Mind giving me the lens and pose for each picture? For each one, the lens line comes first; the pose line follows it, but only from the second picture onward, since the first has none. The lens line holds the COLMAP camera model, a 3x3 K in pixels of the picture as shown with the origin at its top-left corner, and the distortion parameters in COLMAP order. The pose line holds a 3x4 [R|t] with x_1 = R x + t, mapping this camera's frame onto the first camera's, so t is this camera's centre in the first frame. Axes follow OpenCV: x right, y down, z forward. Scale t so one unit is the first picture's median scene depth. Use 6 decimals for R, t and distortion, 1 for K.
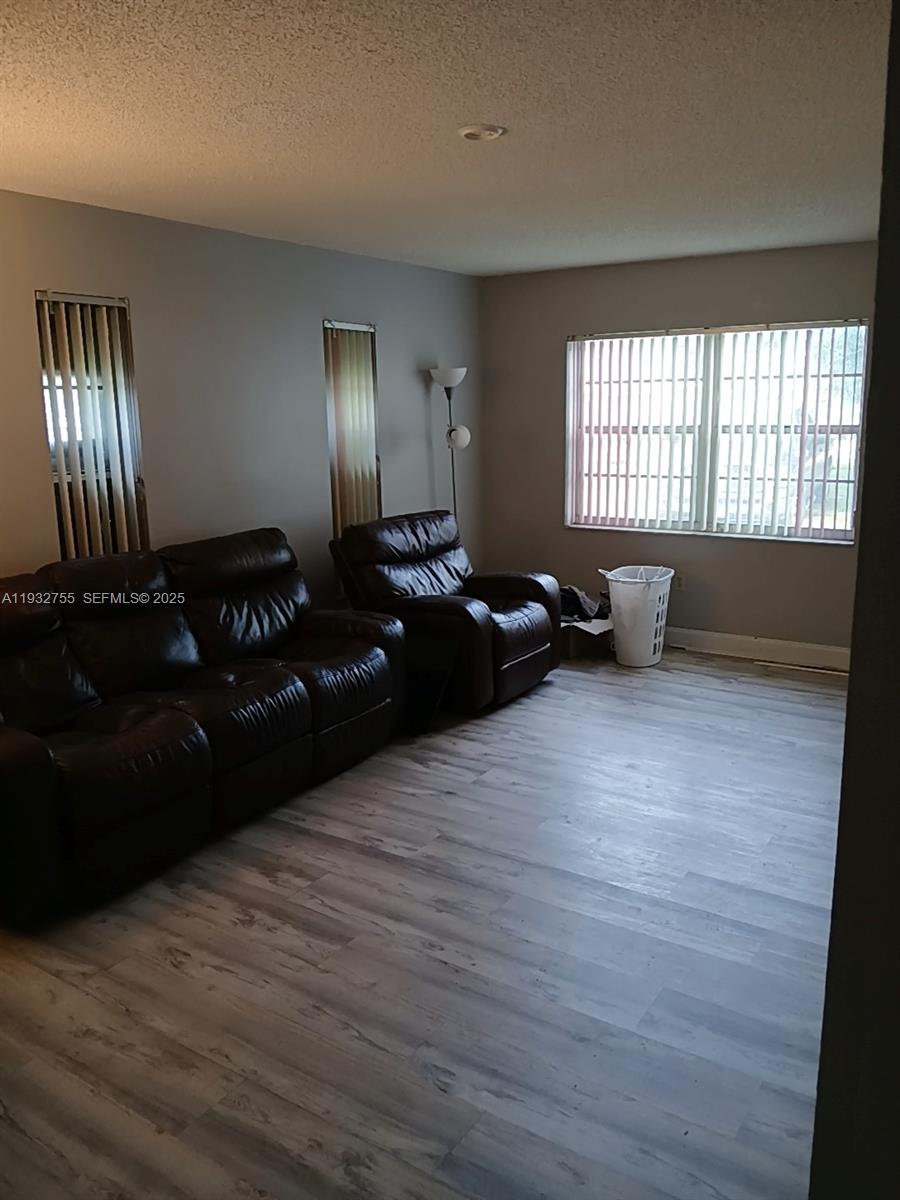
lens RADIAL K [[918.8, 0, 451.2], [0, 918.8, 601.0], [0, 0, 1]] dist [0.001323, -0.008748]
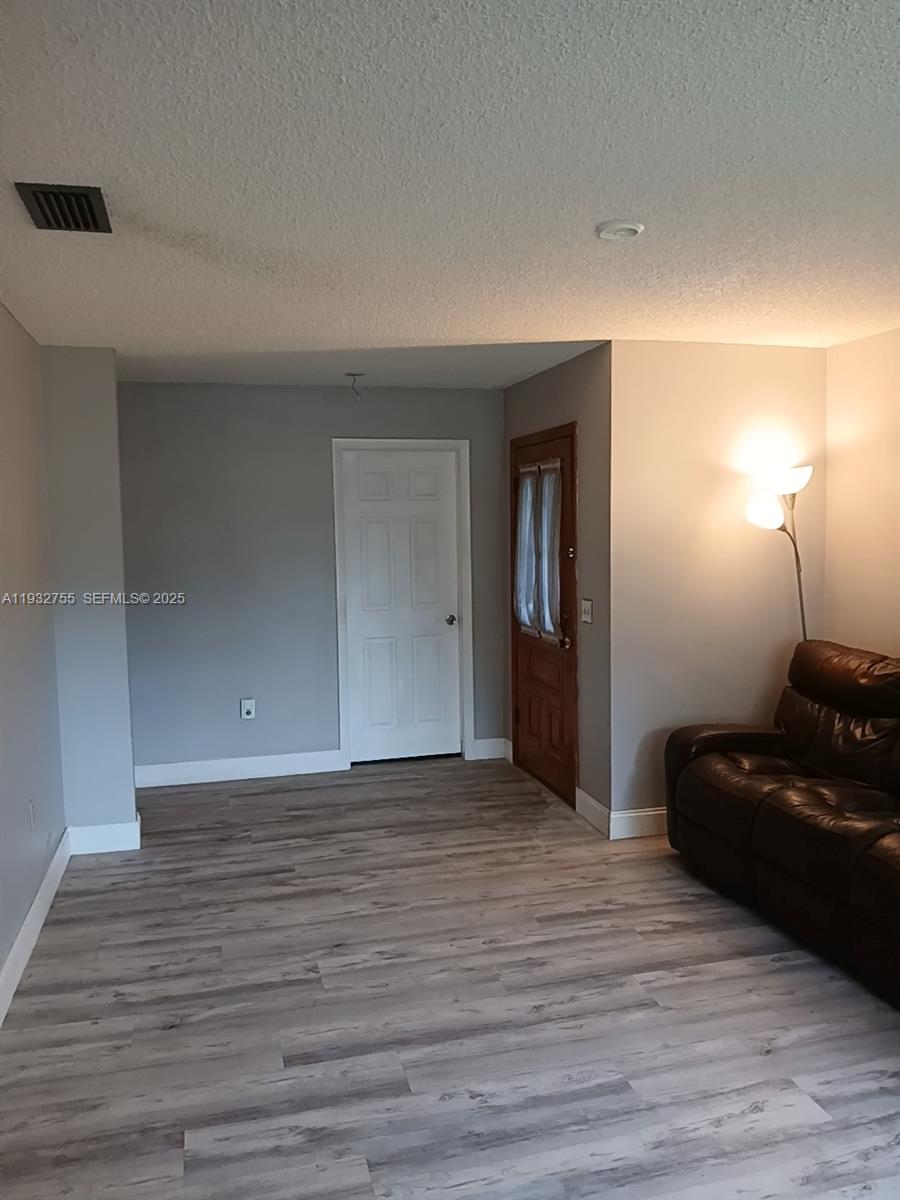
lens RADIAL K [[918.8, 0, 452.1], [0, 918.8, 597.0], [0, 0, 1]] dist [0.001323, -0.008748]
pose [[-0.660913, 0.094120, -0.744537, 0.862270], [-0.125289, 0.964342, 0.233124, -0.350140], [0.739930, 0.247357, -0.625554, 1.543925]]
